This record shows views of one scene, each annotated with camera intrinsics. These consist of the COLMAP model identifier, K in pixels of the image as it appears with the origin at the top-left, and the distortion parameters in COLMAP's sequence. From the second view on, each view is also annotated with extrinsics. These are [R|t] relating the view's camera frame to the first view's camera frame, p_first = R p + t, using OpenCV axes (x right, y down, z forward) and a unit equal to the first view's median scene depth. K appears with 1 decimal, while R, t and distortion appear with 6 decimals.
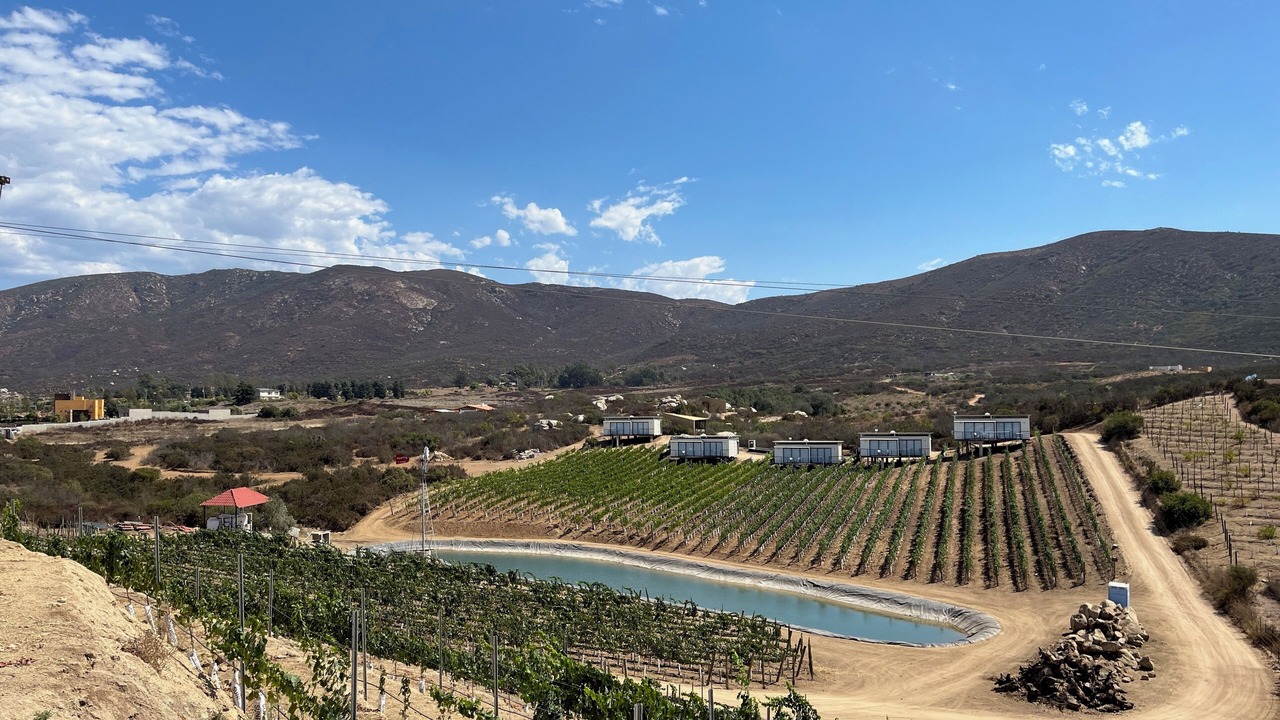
lens RADIAL K [[922.7, 0, 641.9], [0, 922.7, 369.3], [0, 0, 1]] dist [0.075403, -0.089392]
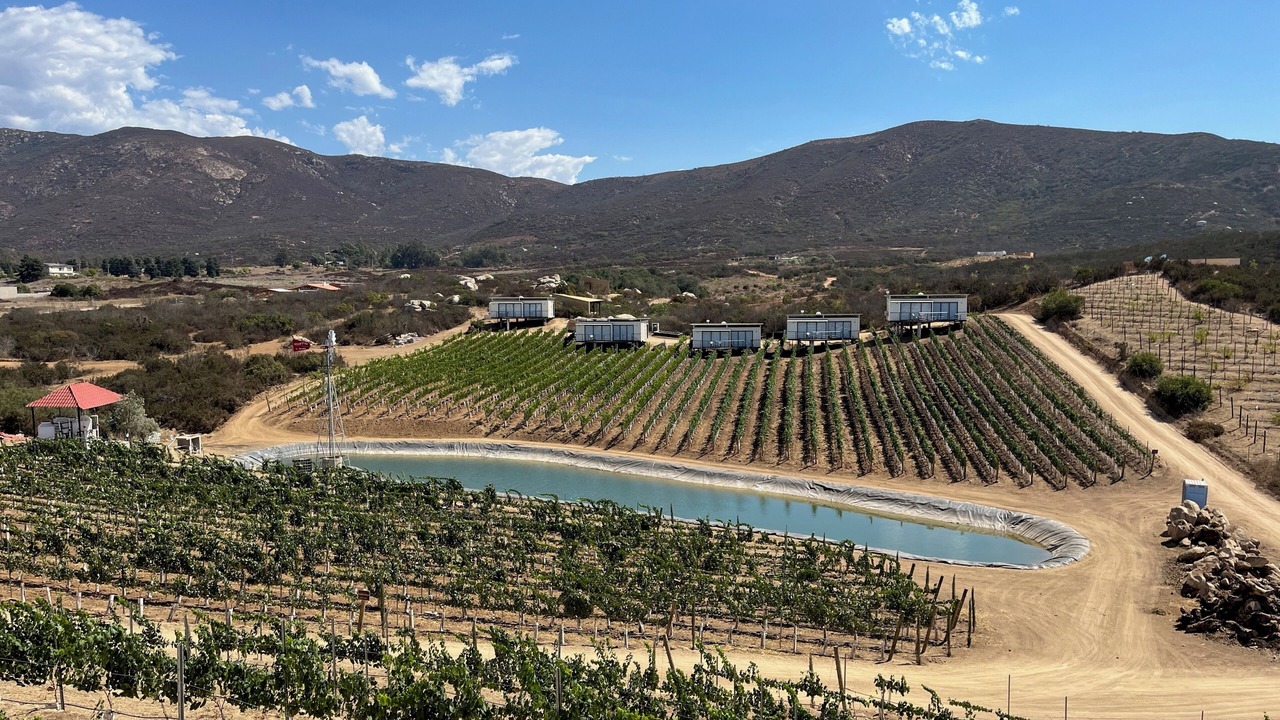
lens RADIAL K [[922.7, 0, 641.9], [0, 922.7, 369.3], [0, 0, 1]] dist [0.075403, -0.089392]
pose [[0.983925, -0.010080, 0.178296, -0.056645], [-0.012454, 0.992102, 0.124816, 0.006791], [-0.178146, -0.125030, 0.976028, 0.083509]]
